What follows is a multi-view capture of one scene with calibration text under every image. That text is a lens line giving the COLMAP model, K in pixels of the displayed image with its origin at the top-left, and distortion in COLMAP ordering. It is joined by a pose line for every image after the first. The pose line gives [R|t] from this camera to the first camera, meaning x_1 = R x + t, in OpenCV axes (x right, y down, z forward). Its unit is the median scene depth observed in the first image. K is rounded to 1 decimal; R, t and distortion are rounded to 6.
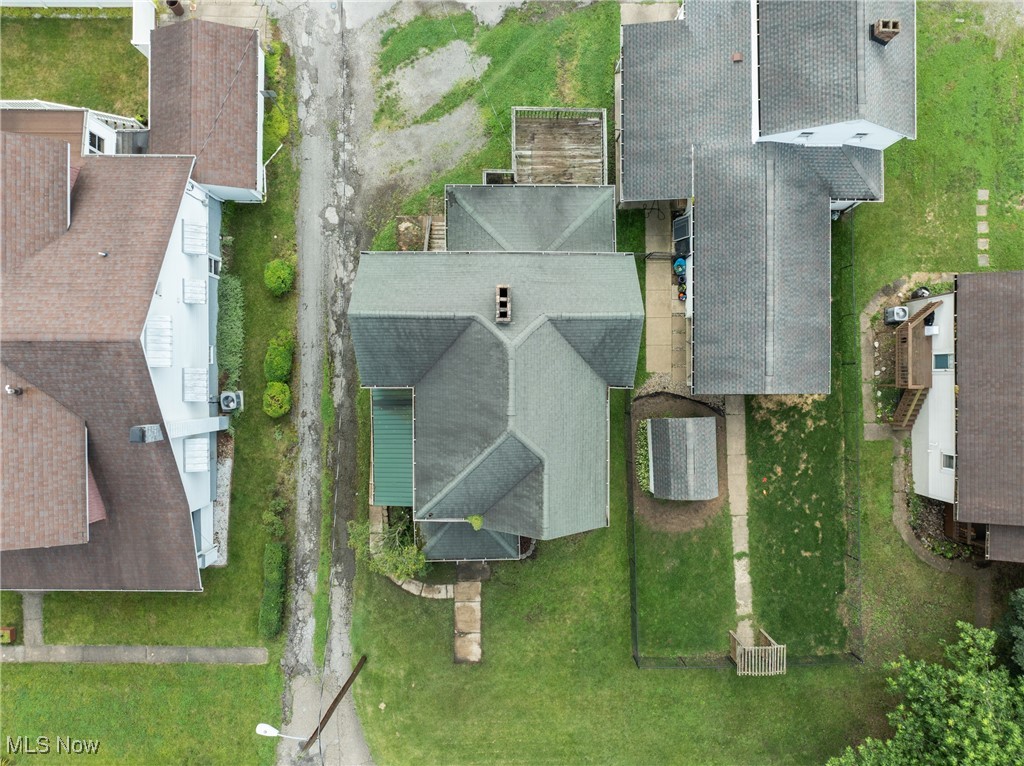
lens RADIAL K [[727.8, 0, 512.1], [0, 727.8, 383.4], [0, 0, 1]] dist [-0.042484, -0.003582]
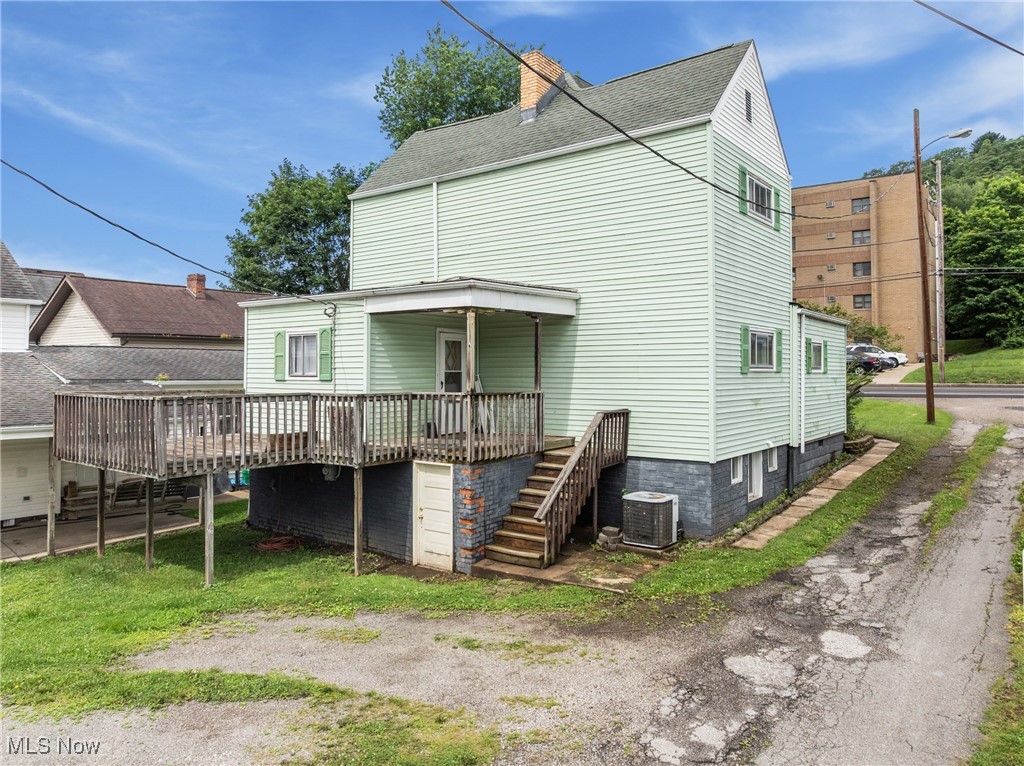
lens RADIAL K [[727.8, 0, 514.4], [0, 727.8, 366.3], [0, 0, 1]] dist [-0.042484, -0.003582]
pose [[-0.794924, -0.018242, 0.606435, -0.307634], [0.606639, -0.008697, 0.794930, -0.501229], [-0.009227, 0.999796, 0.017980, 0.897211]]
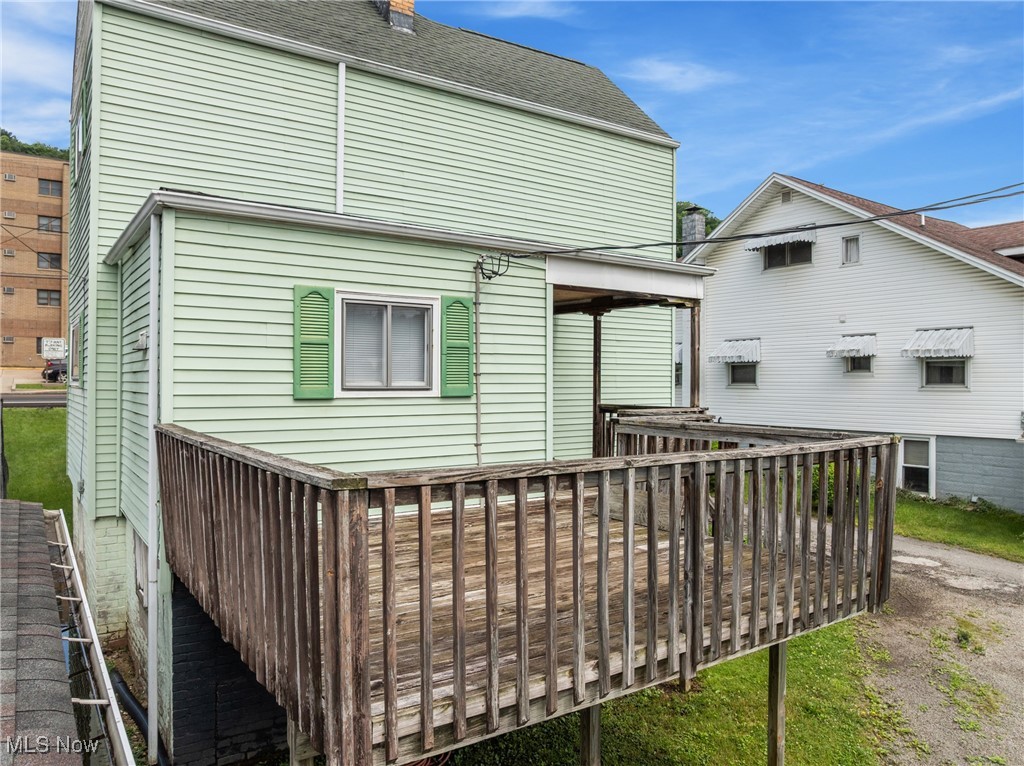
lens RADIAL K [[727.8, 0, 522.5], [0, 727.8, 387.6], [0, 0, 1]] dist [-0.042484, -0.003582]
pose [[-0.822157, -0.020828, -0.568880, 0.148929], [-0.568342, -0.026731, 0.822358, -0.426331], [-0.032335, 0.999426, 0.010140, 0.908432]]
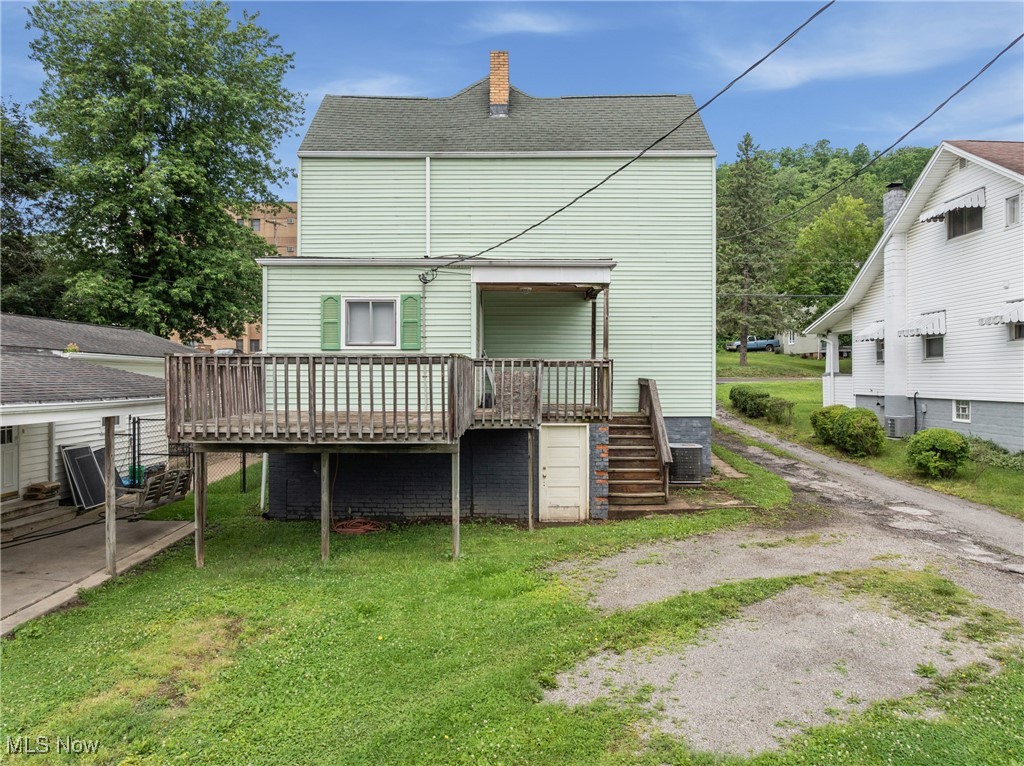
lens RADIAL K [[727.8, 0, 511.0], [0, 727.8, 380.8], [0, 0, 1]] dist [-0.042484, -0.003582]
pose [[-0.999654, -0.025872, 0.004782, -0.020629], [0.005336, -0.021405, 0.999757, -0.638530], [-0.025763, 0.999436, 0.021535, 0.921512]]
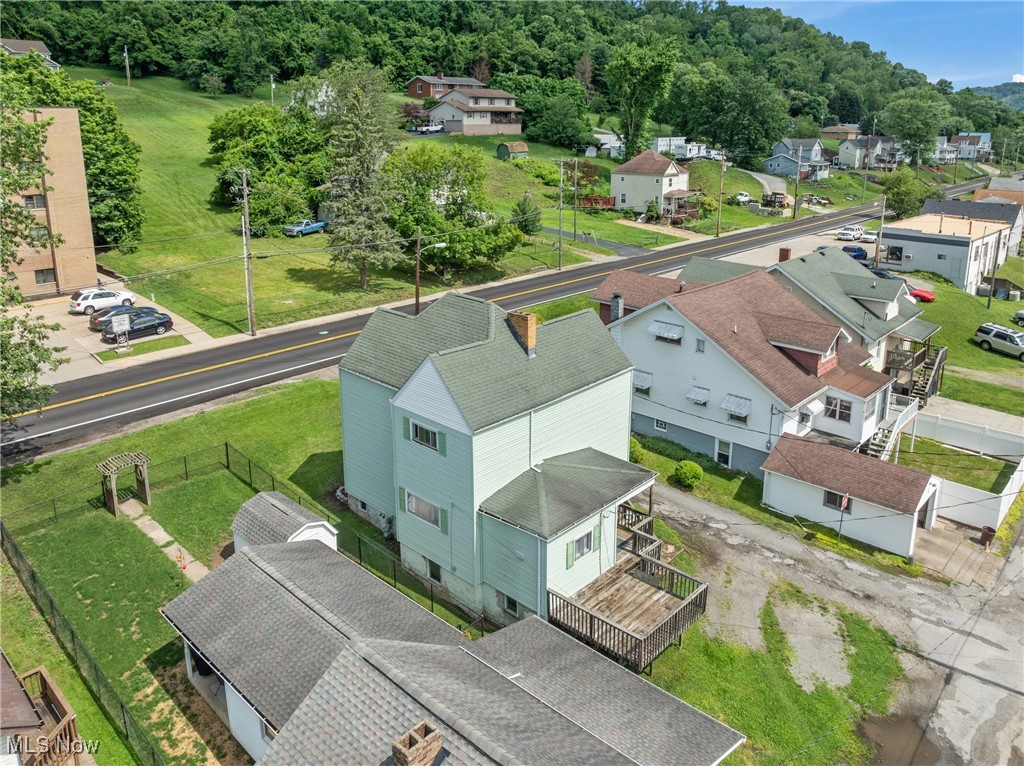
lens RADIAL K [[727.8, 0, 518.7], [0, 727.8, 381.3], [0, 0, 1]] dist [-0.042484, -0.003582]
pose [[-0.685466, 0.228699, -0.691255, 0.593656], [-0.727783, -0.243441, 0.641146, -0.627528], [-0.021651, 0.942567, 0.333313, 0.479321]]
